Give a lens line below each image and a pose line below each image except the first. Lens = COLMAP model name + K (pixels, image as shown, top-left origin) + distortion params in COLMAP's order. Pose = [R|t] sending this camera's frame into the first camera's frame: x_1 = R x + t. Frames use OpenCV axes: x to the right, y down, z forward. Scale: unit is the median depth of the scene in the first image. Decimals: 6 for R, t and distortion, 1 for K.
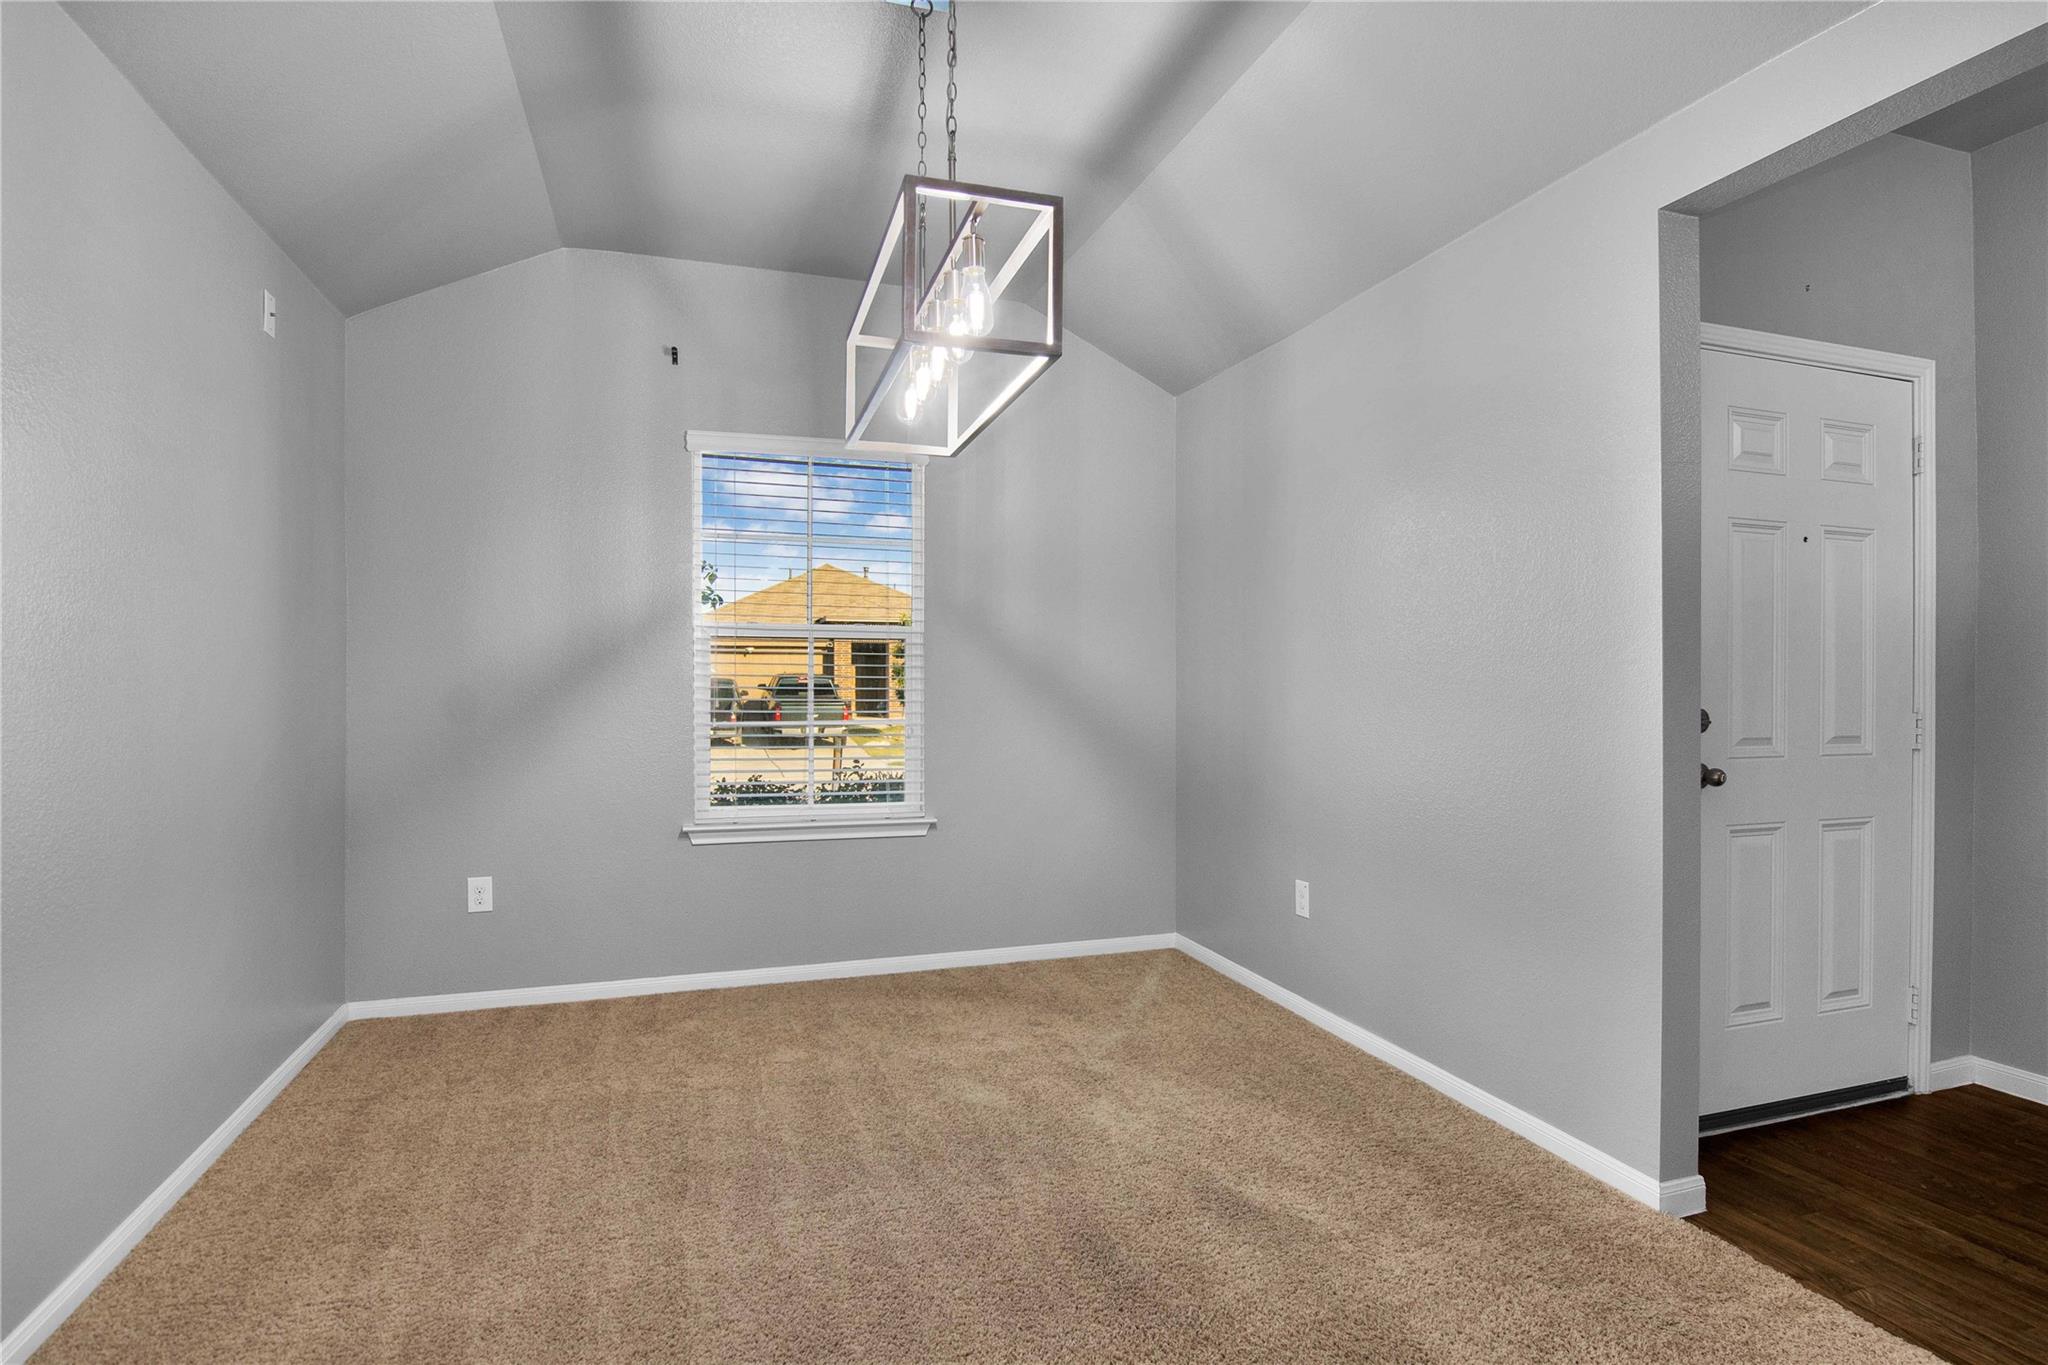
lens RADIAL K [[1071.8, 0, 1028.1], [0, 1071.8, 688.3], [0, 0, 1]] dist [-0.007377, -0.008366]
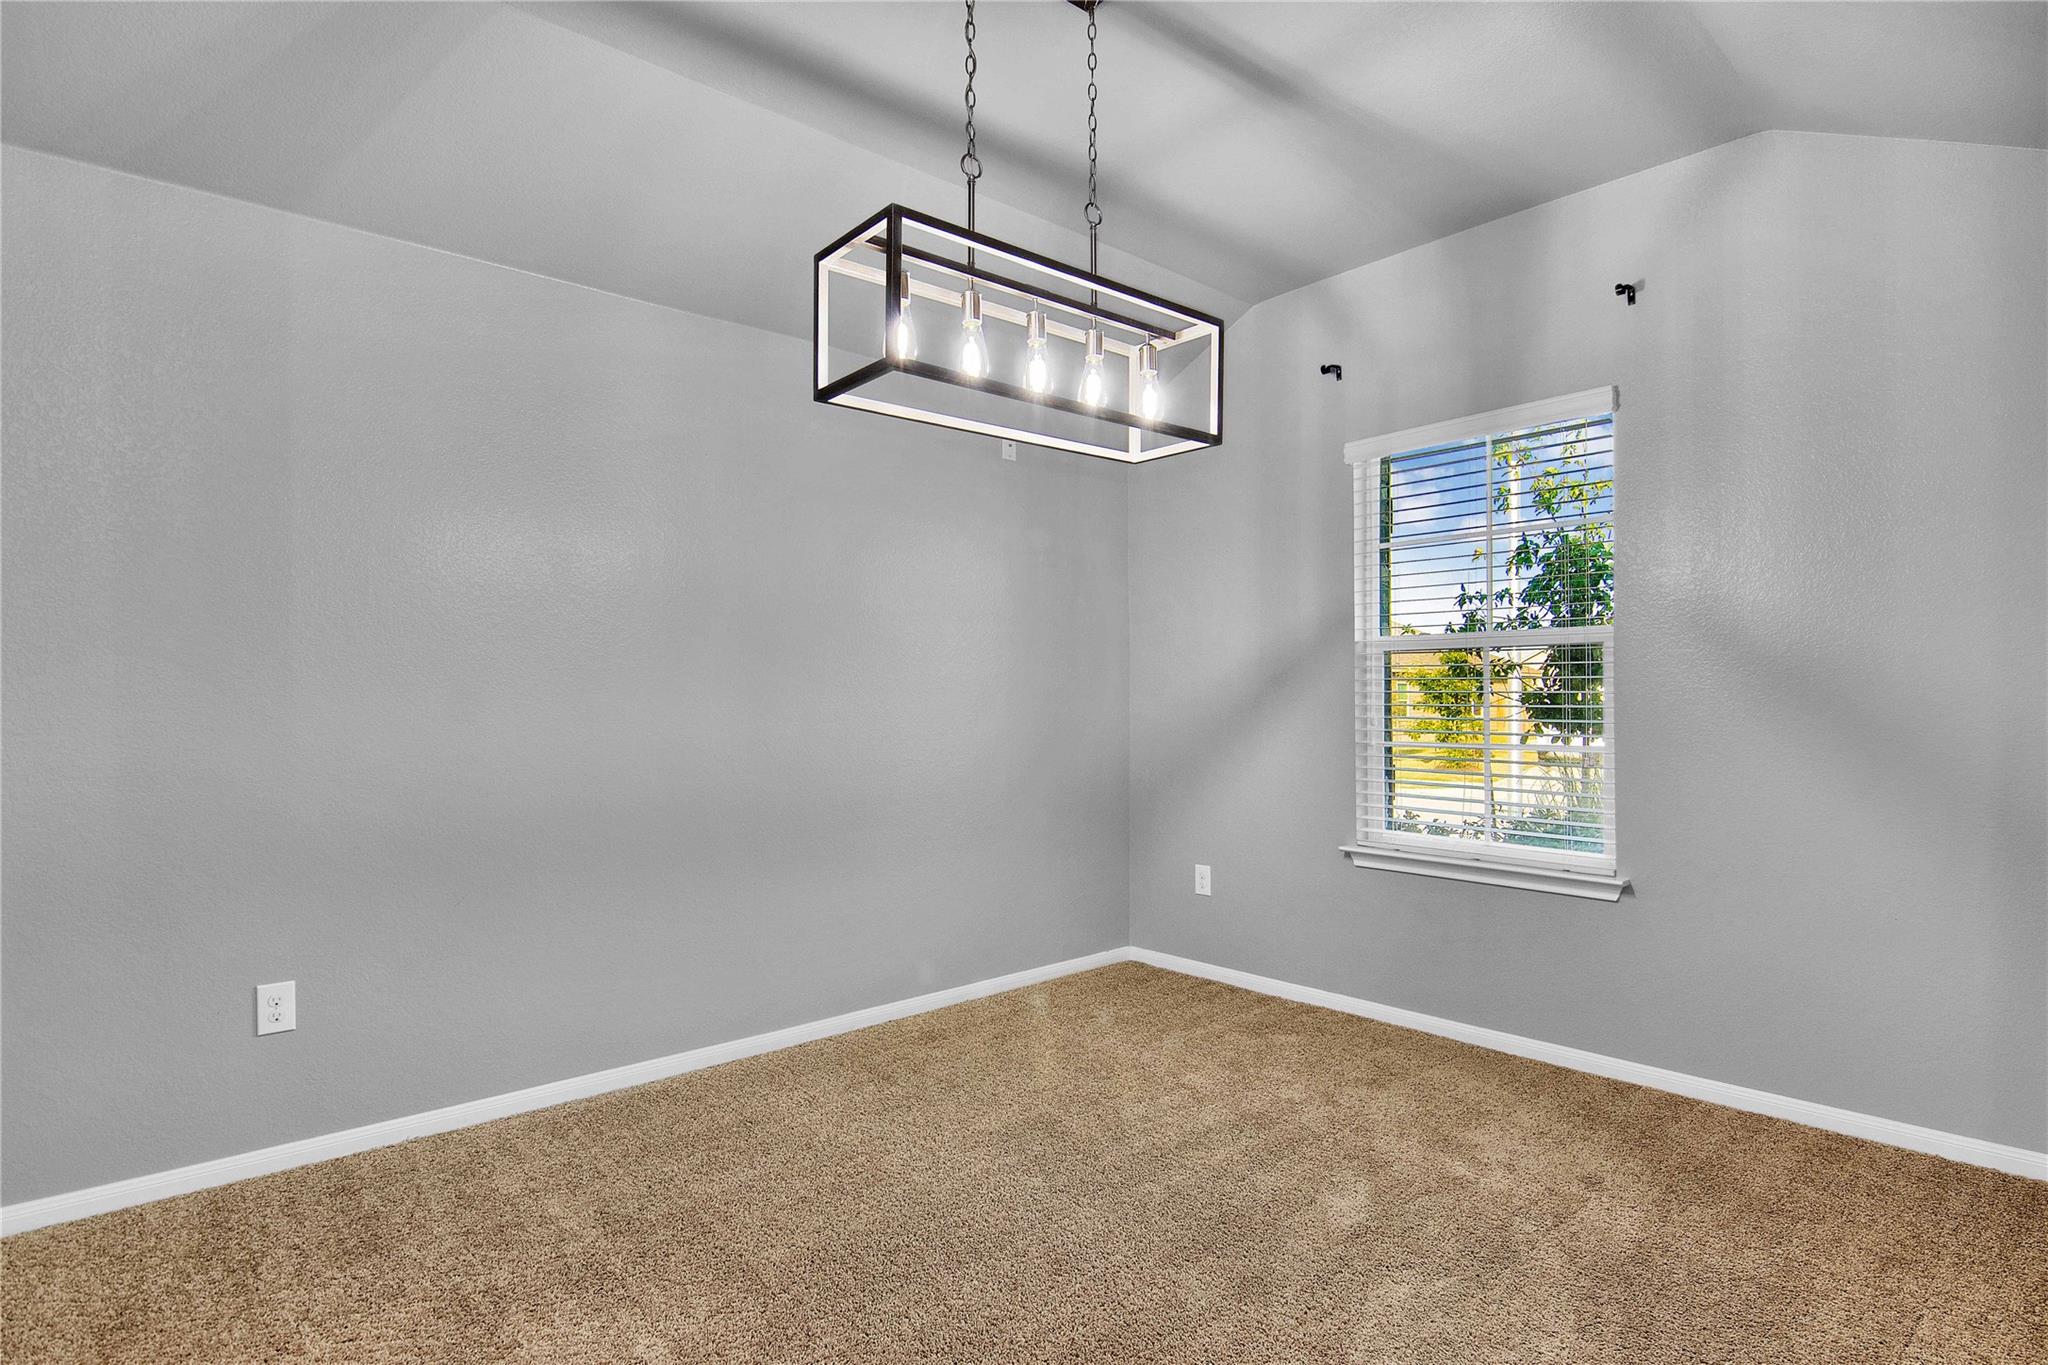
lens RADIAL K [[1071.8, 0, 1029.6], [0, 1071.8, 677.3], [0, 0, 1]] dist [-0.007377, -0.008366]
pose [[0.365603, -0.020037, -0.930555, 0.518670], [0.004779, 0.999795, -0.019650, -0.009412], [0.930759, 0.002737, 0.365624, 0.378402]]
